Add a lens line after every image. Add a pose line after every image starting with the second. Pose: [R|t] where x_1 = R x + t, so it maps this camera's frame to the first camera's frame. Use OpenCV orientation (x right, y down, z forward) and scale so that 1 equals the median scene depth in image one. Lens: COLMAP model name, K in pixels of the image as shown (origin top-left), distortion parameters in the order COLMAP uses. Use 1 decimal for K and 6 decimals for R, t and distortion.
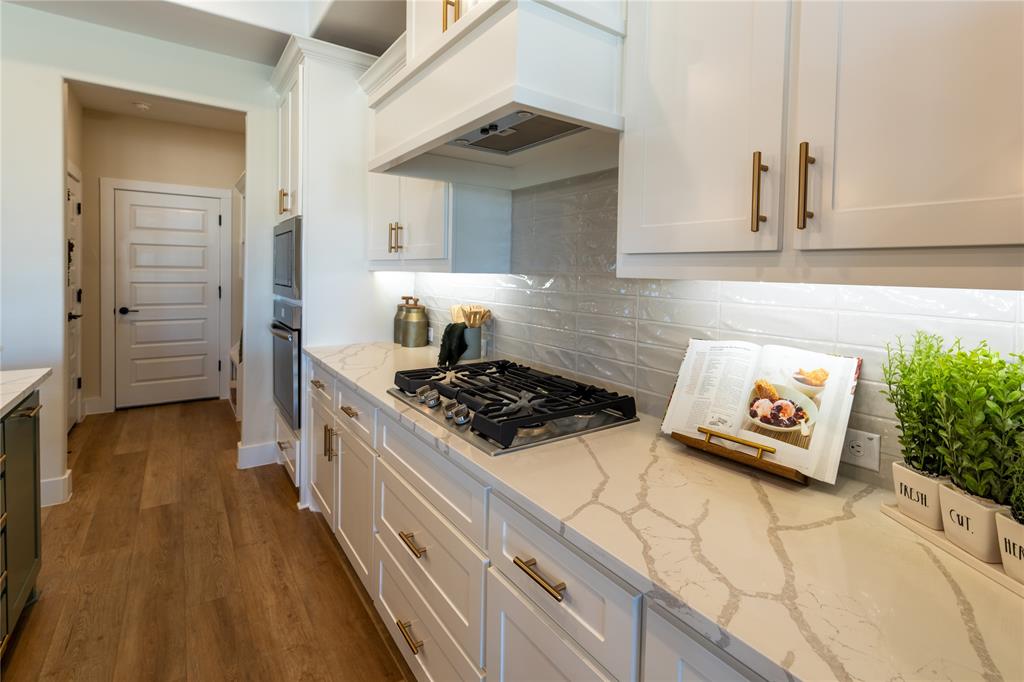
lens RADIAL K [[488.3, 0, 536.1], [0, 488.3, 284.9], [0, 0, 1]] dist [0.001981, -0.000120]
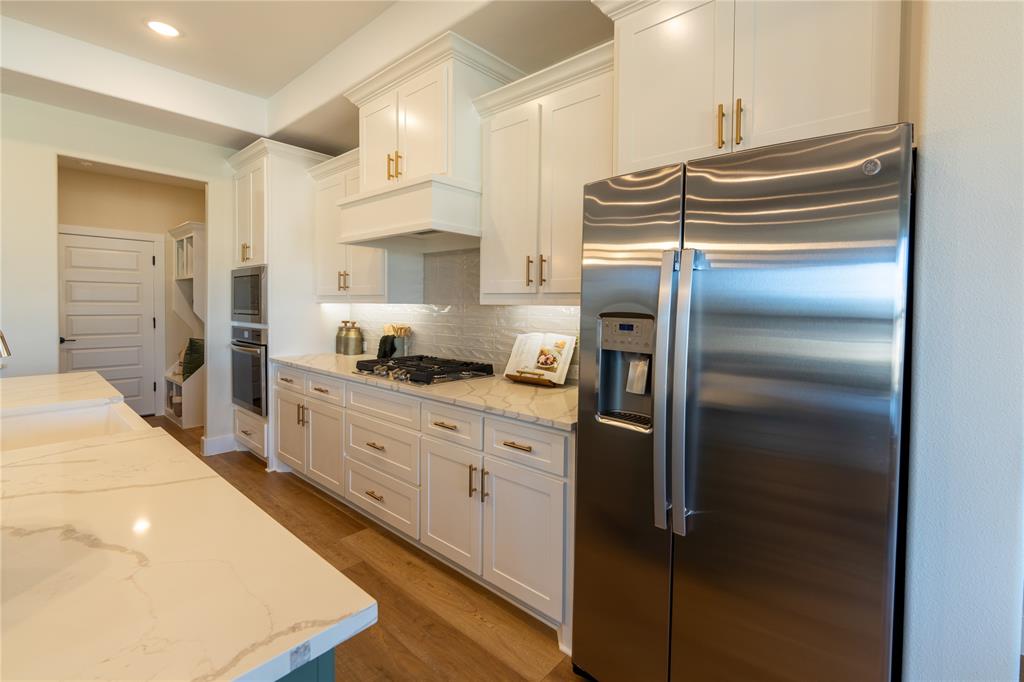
lens RADIAL K [[445.8, 0, 551.1], [0, 445.8, 316.0], [0, 0, 1]] dist [0.000638, -0.000778]
pose [[0.967075, -0.014601, 0.254074, -0.016480], [0.014357, 0.999893, 0.002814, 0.017933], [-0.254088, 0.000926, 0.967181, -0.505333]]
